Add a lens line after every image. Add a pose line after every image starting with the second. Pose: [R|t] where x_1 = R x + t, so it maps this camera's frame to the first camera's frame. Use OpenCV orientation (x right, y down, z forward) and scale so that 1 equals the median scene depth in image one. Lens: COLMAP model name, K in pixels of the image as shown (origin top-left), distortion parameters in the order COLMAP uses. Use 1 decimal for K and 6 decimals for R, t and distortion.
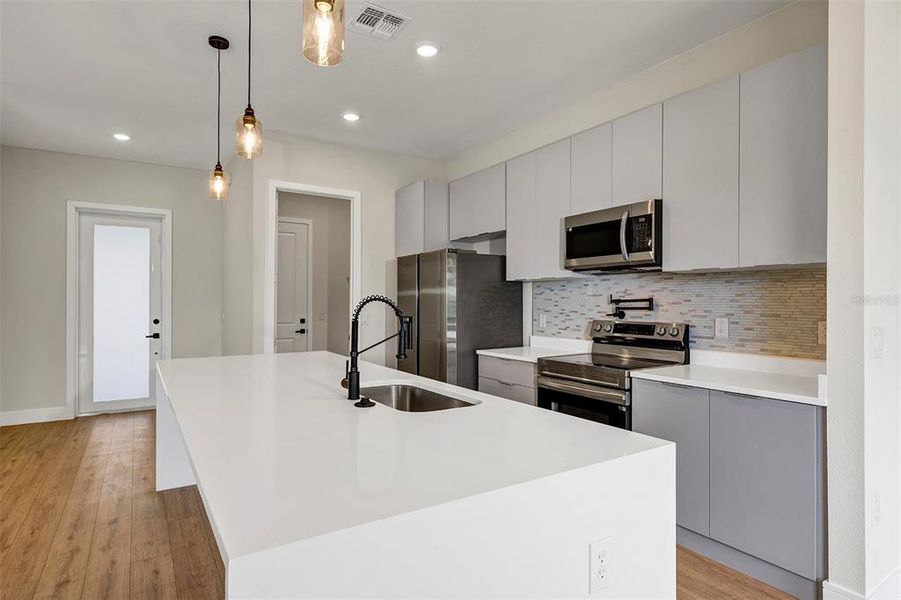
lens RADIAL K [[487.7, 0, 444.4], [0, 487.7, 299.3], [0, 0, 1]] dist [-0.002907, -0.000338]
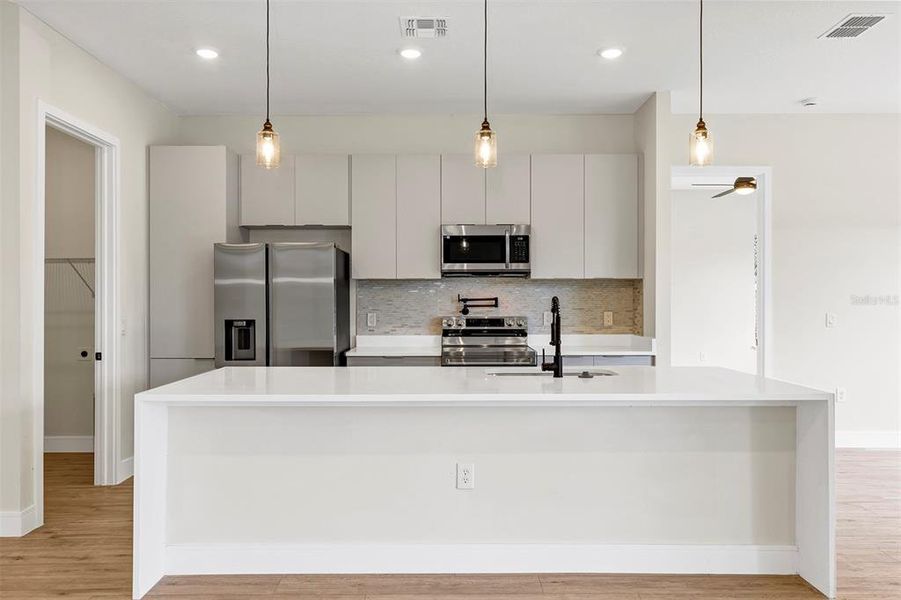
lens RADIAL K [[651.1, 0, 450.5], [0, 651.1, 300.0], [0, 0, 1]] dist [-0.010452, -0.002279]
pose [[0.530049, -0.002925, 0.847962, -1.096243], [-0.002328, 0.999985, 0.004905, -0.004115], [-0.847964, -0.004574, 0.530035, 0.201957]]
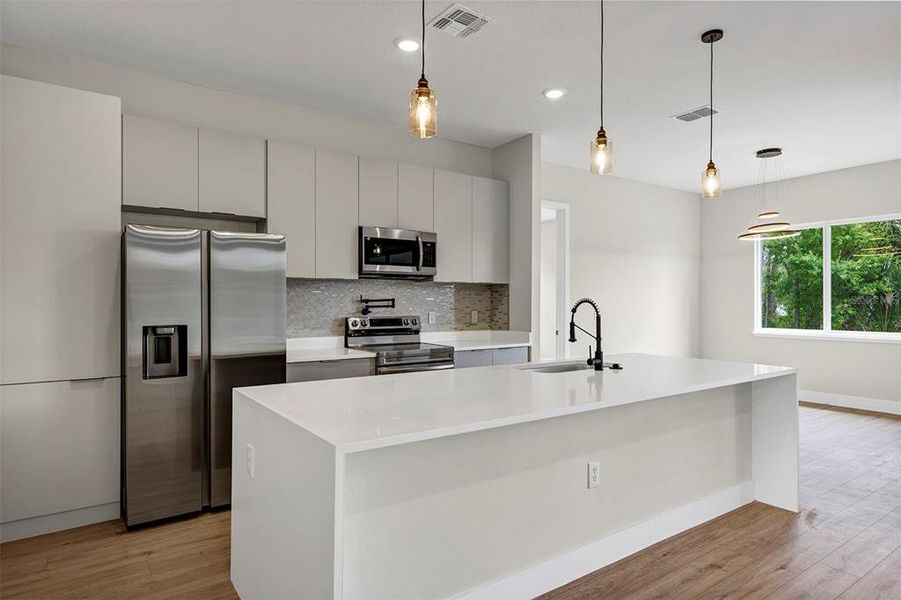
lens RADIAL K [[521.2, 0, 450.5], [0, 521.2, 300.0], [0, 0, 1]] dist [-0.000233, -0.000163]
pose [[-0.055406, -0.001139, 0.998463, -1.042157], [-0.008489, 0.999964, 0.000670, -0.000708], [-0.998428, -0.008438, -0.055413, 0.932771]]
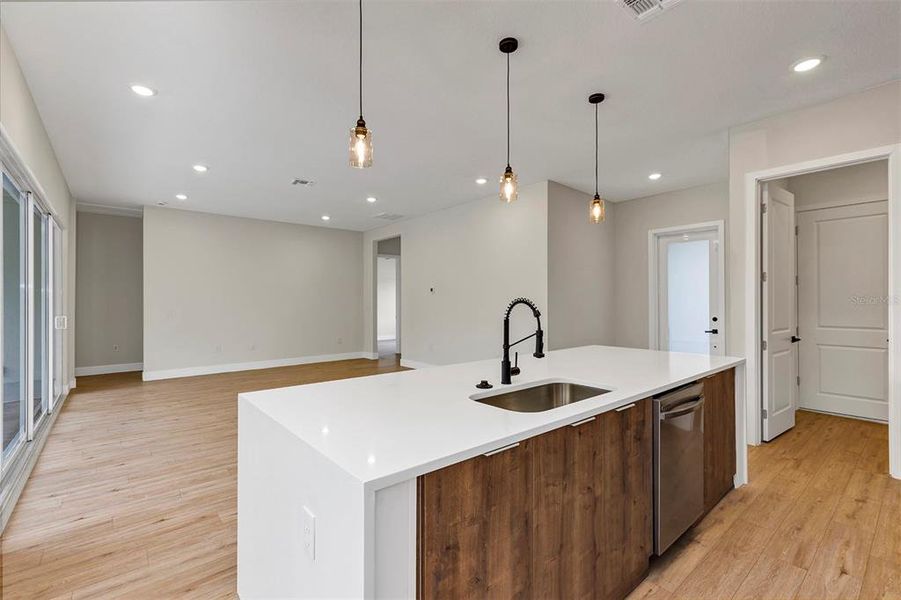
lens RADIAL K [[395.7, 0, 435.2], [0, 395.7, 302.4], [0, 0, 1]] dist [0.000350, 0.000051]
pose [[0.110015, -0.001819, -0.993928, 0.487159], [0.009715, 0.999953, -0.000755, 0.000591], [0.993882, -0.009573, 0.110028, 0.437307]]
